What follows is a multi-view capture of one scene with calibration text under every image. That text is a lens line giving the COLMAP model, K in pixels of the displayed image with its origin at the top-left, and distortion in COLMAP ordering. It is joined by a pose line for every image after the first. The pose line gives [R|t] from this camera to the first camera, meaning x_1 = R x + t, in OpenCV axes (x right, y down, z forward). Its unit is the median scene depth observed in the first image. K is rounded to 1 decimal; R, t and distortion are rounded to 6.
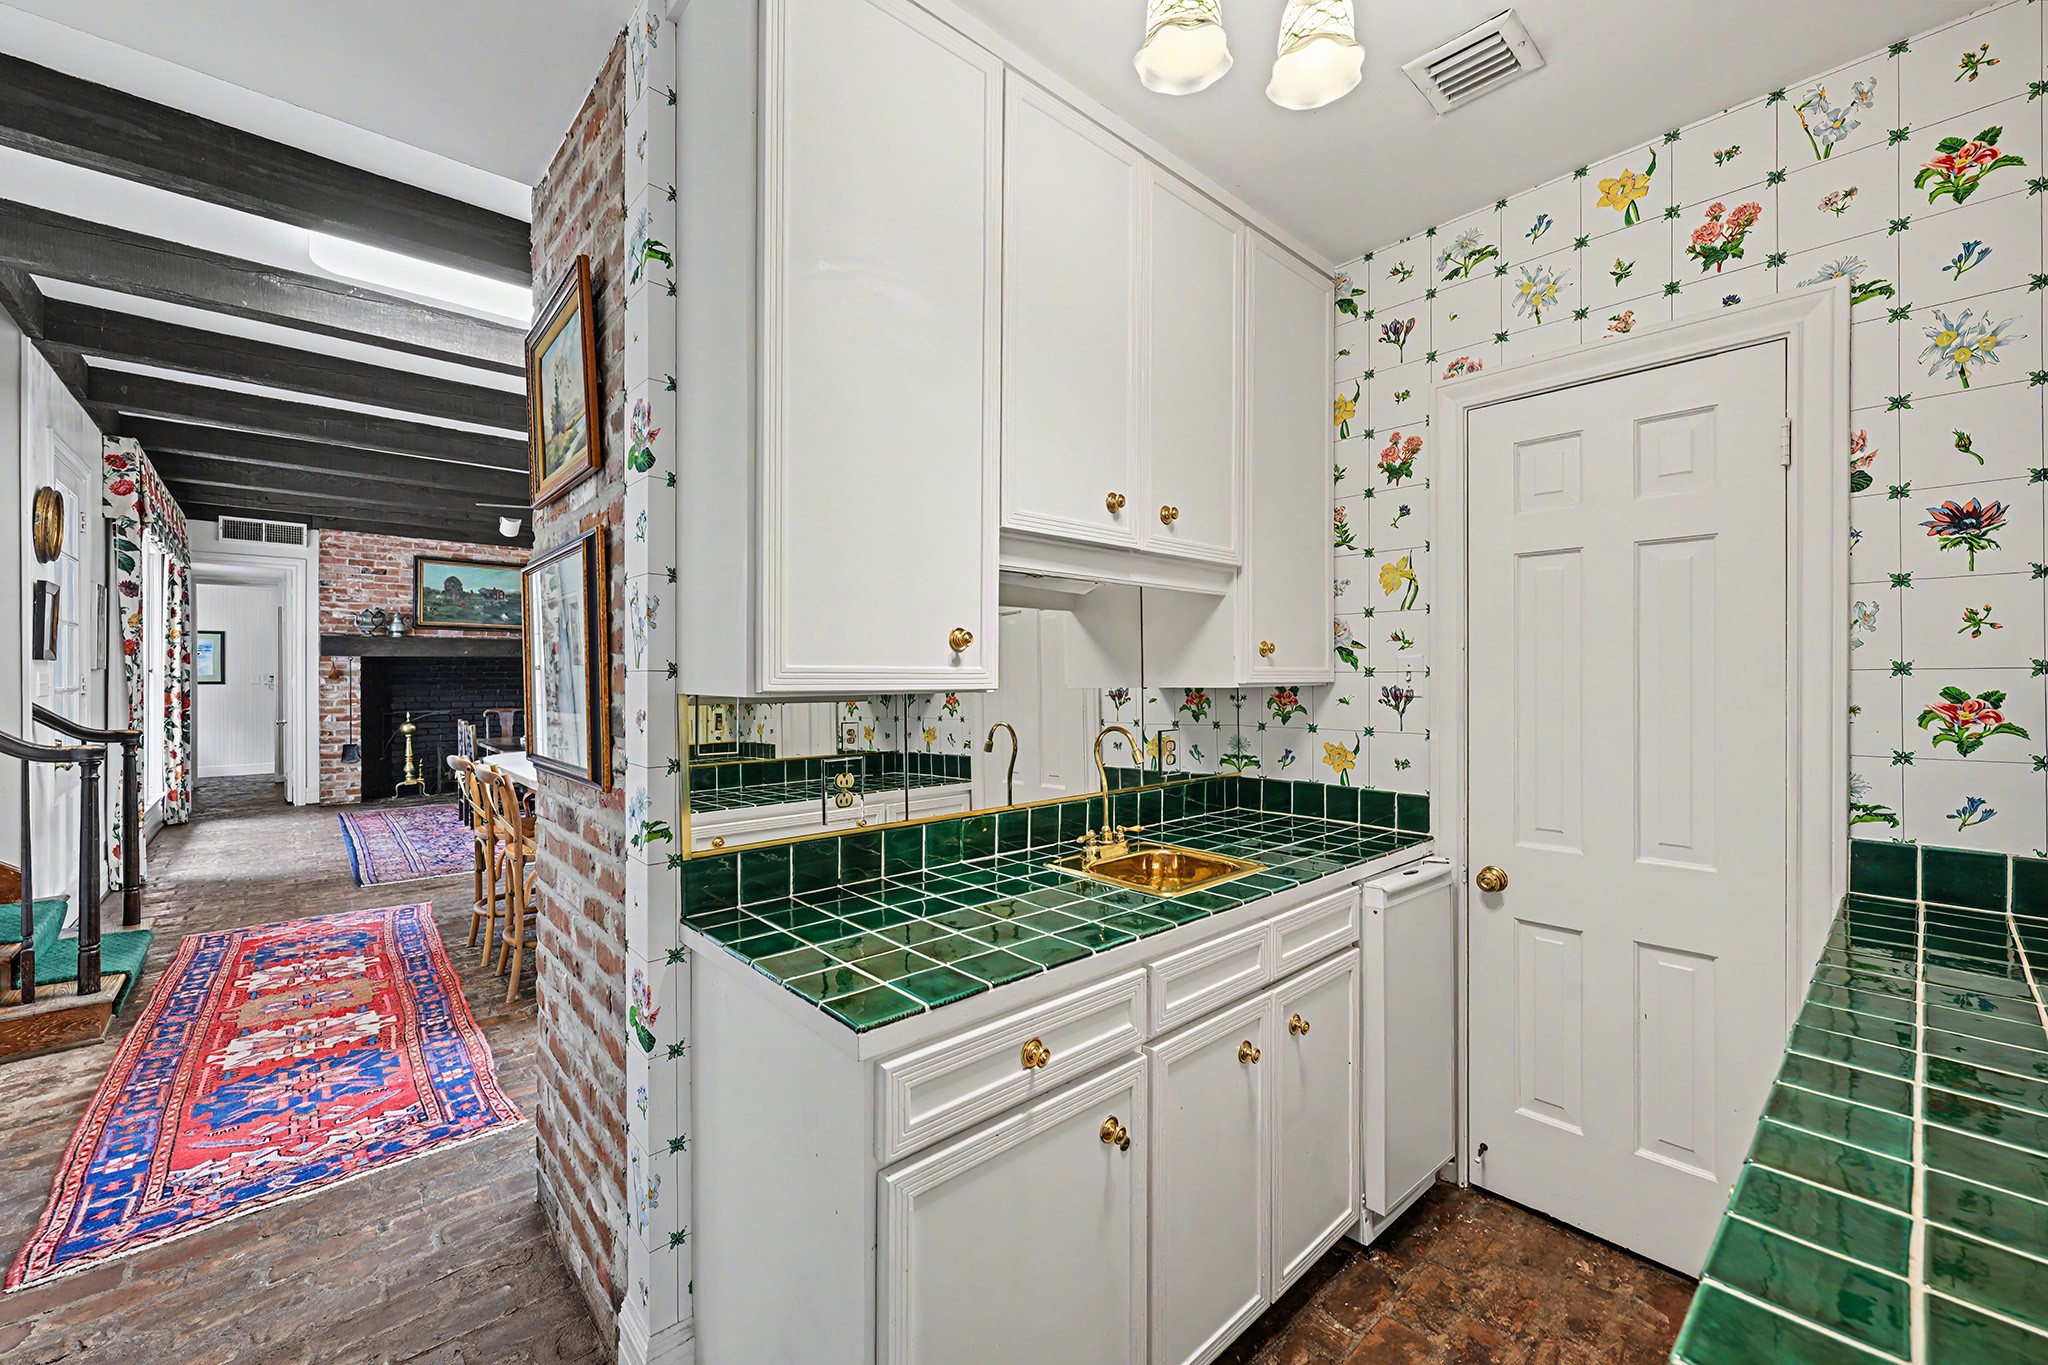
lens RADIAL K [[815.5, 0, 1020.6], [0, 815.5, 676.4], [0, 0, 1]] dist [-0.000086, 0.000015]
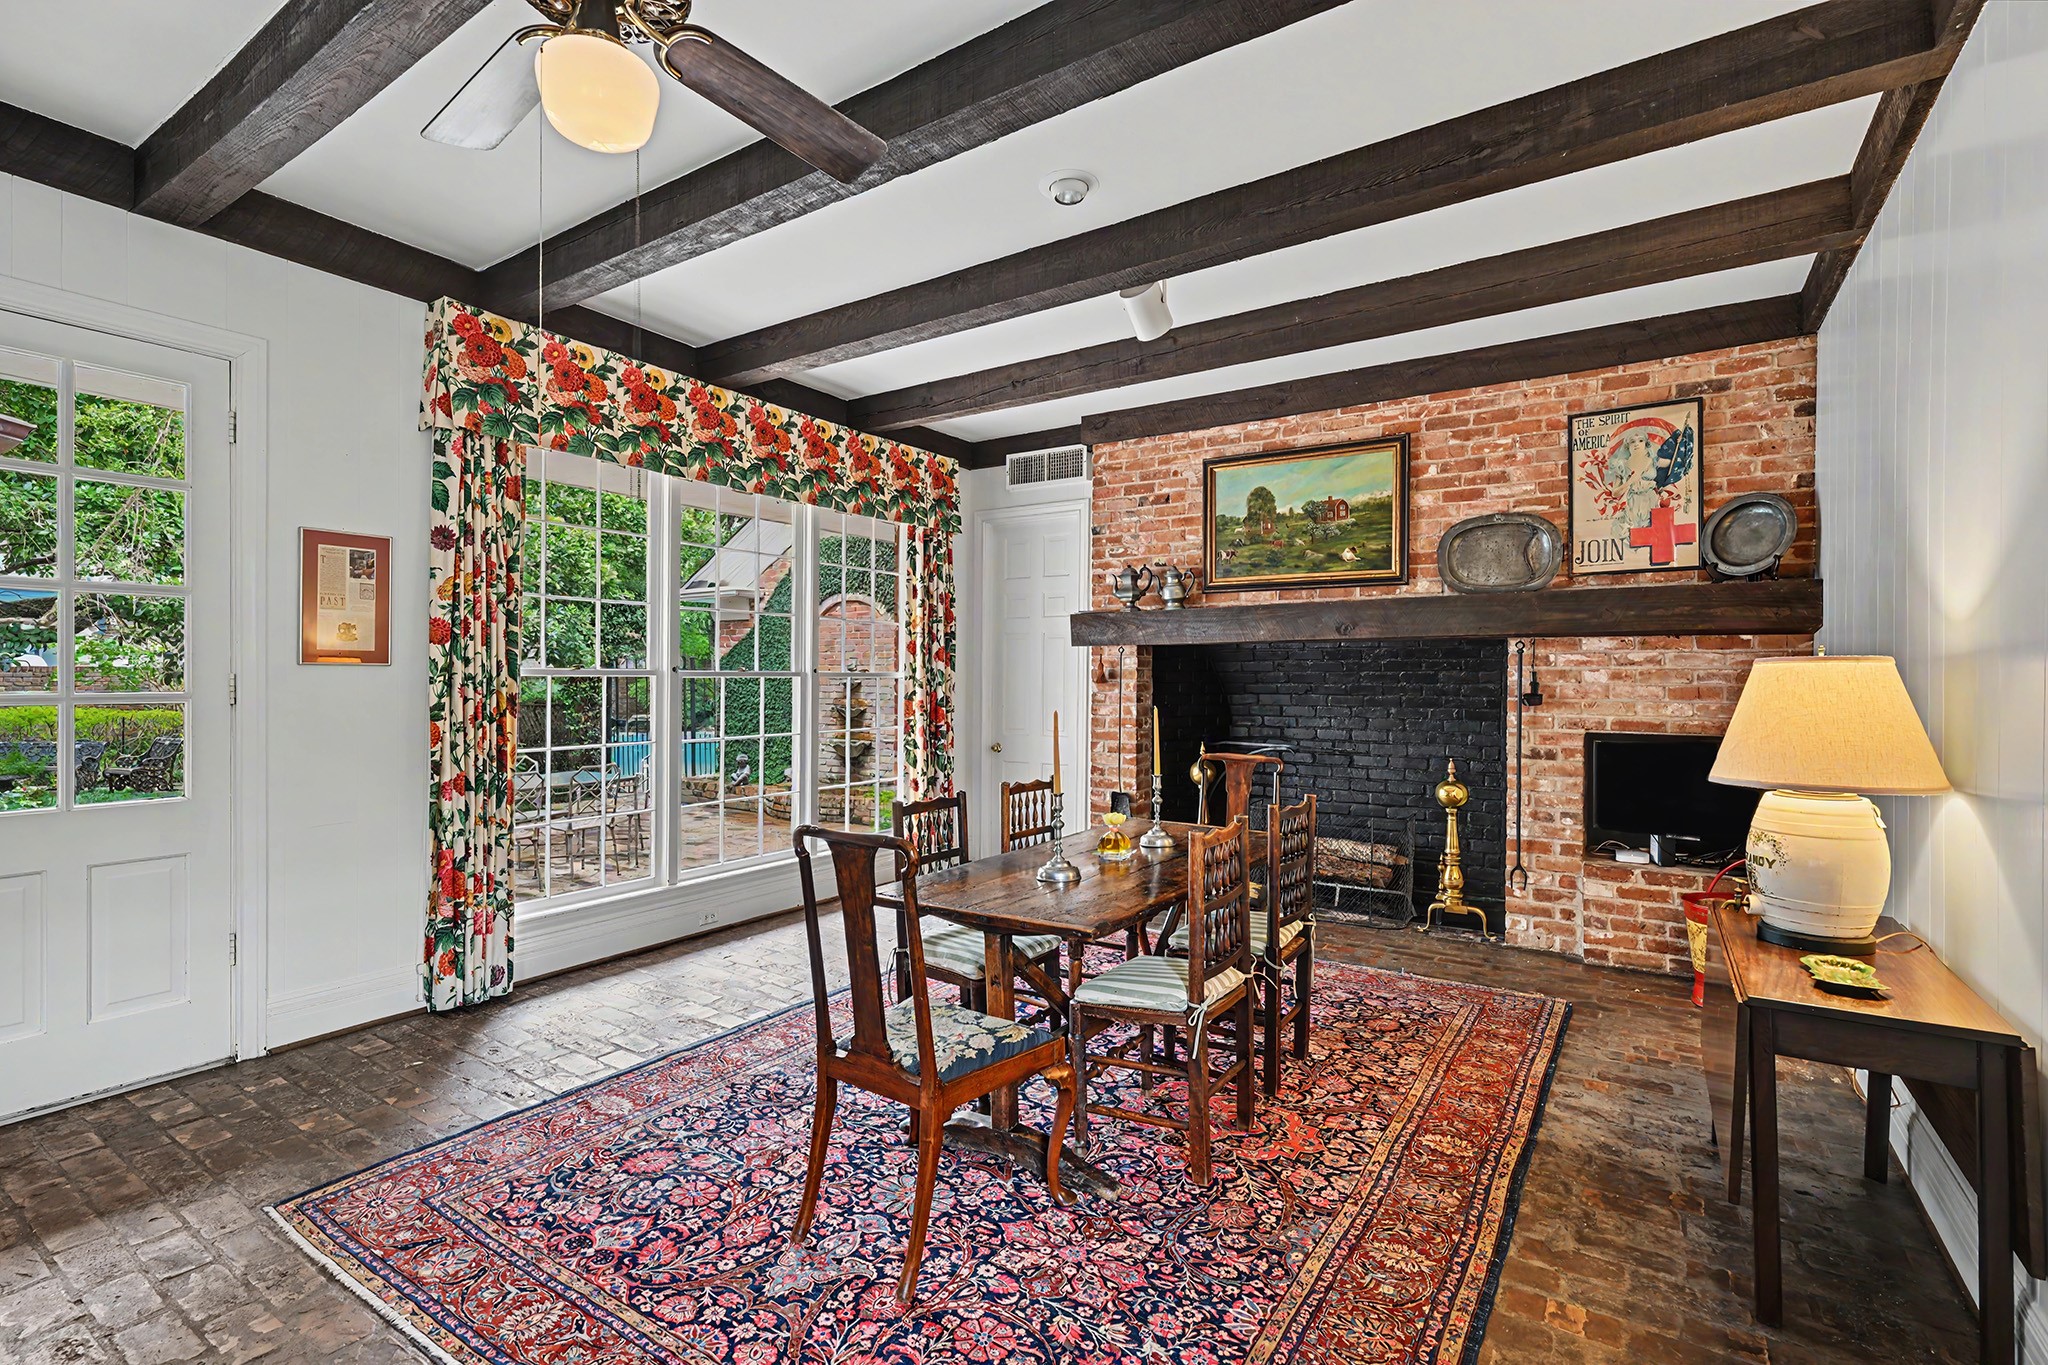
lens RADIAL K [[939.3, 0, 1020.5], [0, 939.3, 679.9], [0, 0, 1]] dist [0.001187, 0.000014]
pose [[0.249038, -0.000218, -0.968494, -0.165930], [-0.005699, 0.999982, -0.001691, 0.001645], [0.968477, 0.005940, 0.249033, 0.744022]]
